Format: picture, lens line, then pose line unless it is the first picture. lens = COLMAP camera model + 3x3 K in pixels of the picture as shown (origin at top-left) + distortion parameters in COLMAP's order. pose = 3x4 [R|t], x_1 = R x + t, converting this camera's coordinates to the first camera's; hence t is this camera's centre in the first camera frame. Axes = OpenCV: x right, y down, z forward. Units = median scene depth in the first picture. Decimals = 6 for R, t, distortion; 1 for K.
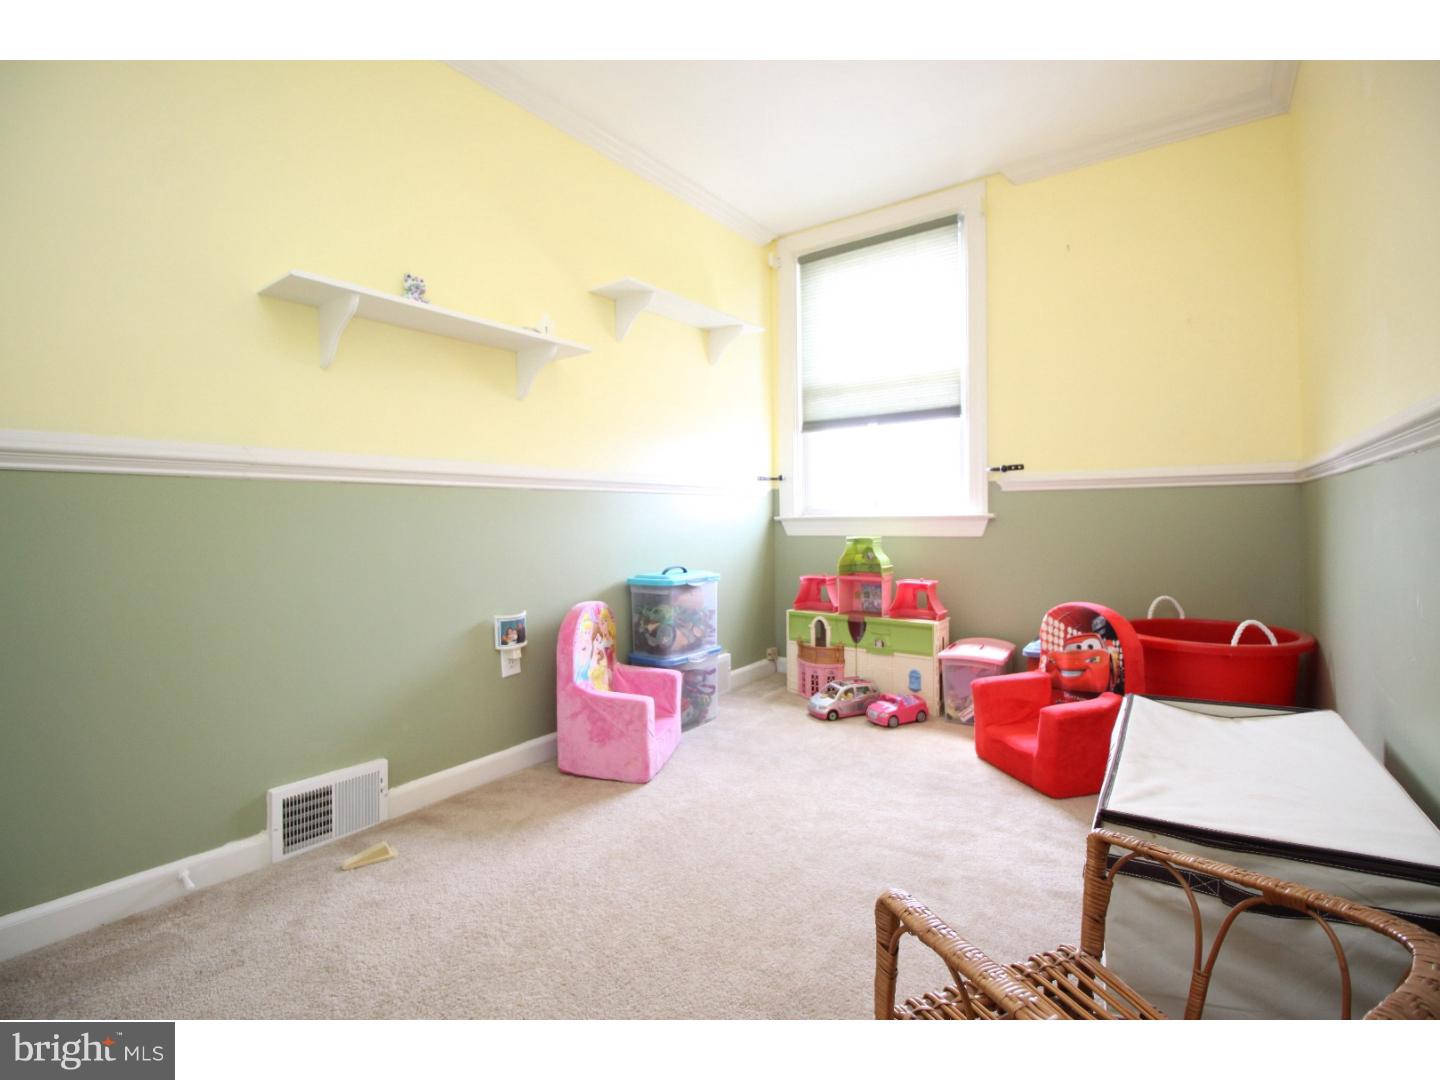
lens RADIAL K [[664.0, 0, 721.1], [0, 664.0, 530.1], [0, 0, 1]] dist [-0.007301, -0.005412]
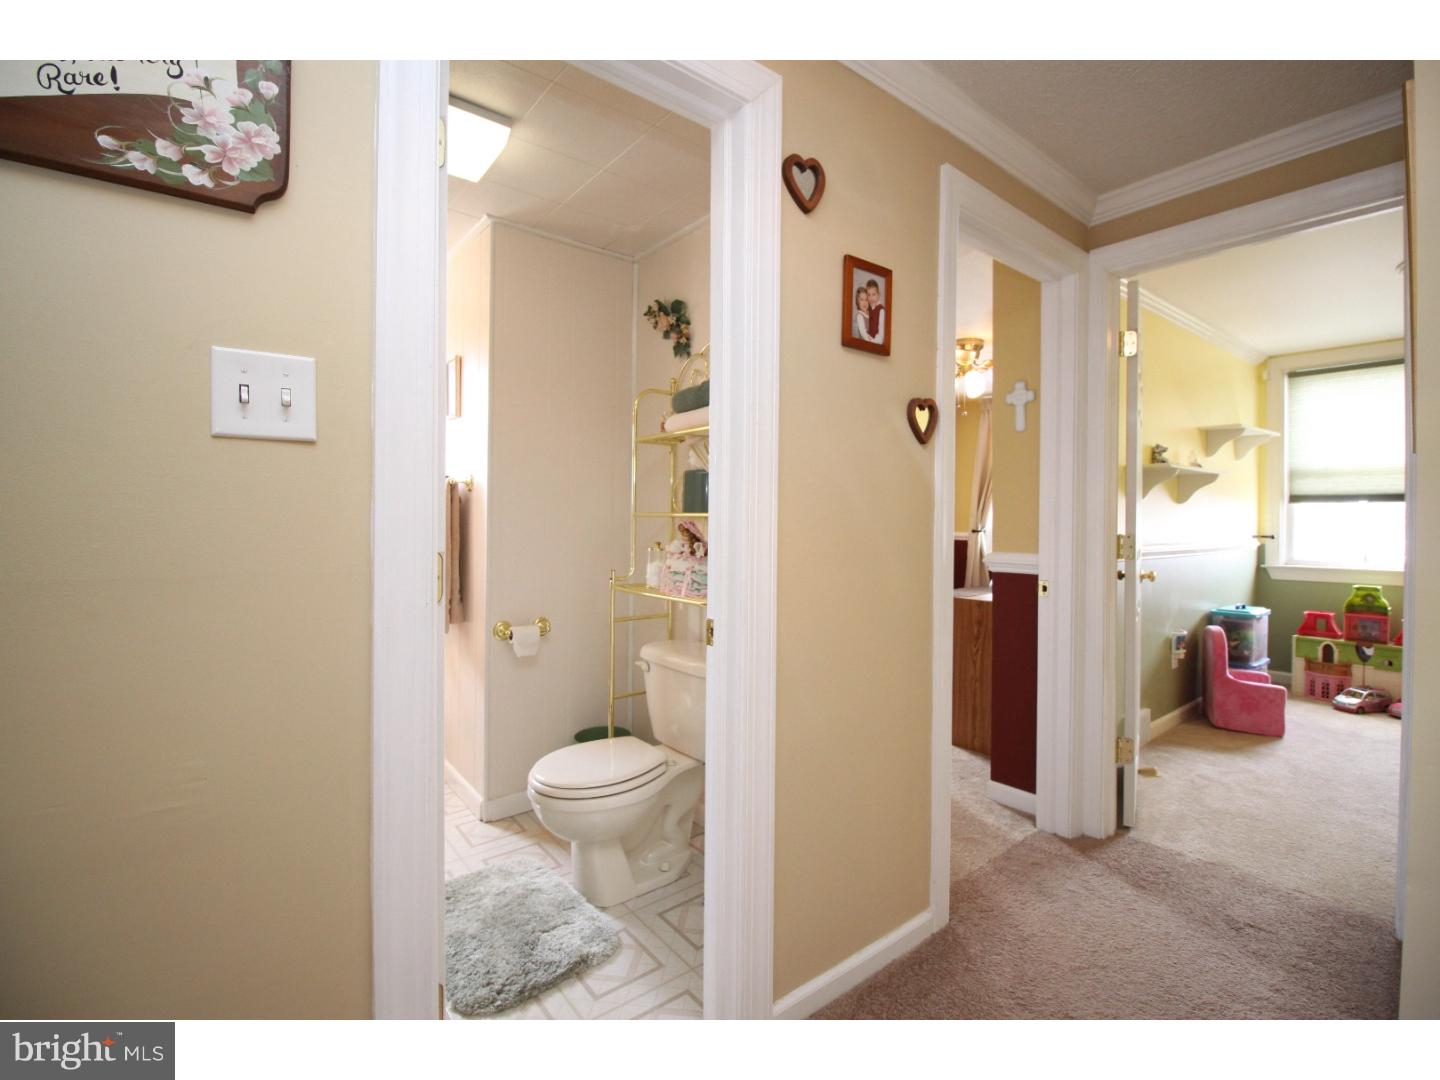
lens RADIAL K [[664.0, 0, 719.3], [0, 664.0, 541.9], [0, 0, 1]] dist [-0.007301, -0.005412]
pose [[0.965196, 0.021123, -0.260672, -0.731747], [-0.017843, 0.999729, 0.014942, -0.077983], [0.260917, -0.009770, 0.965312, -0.672897]]
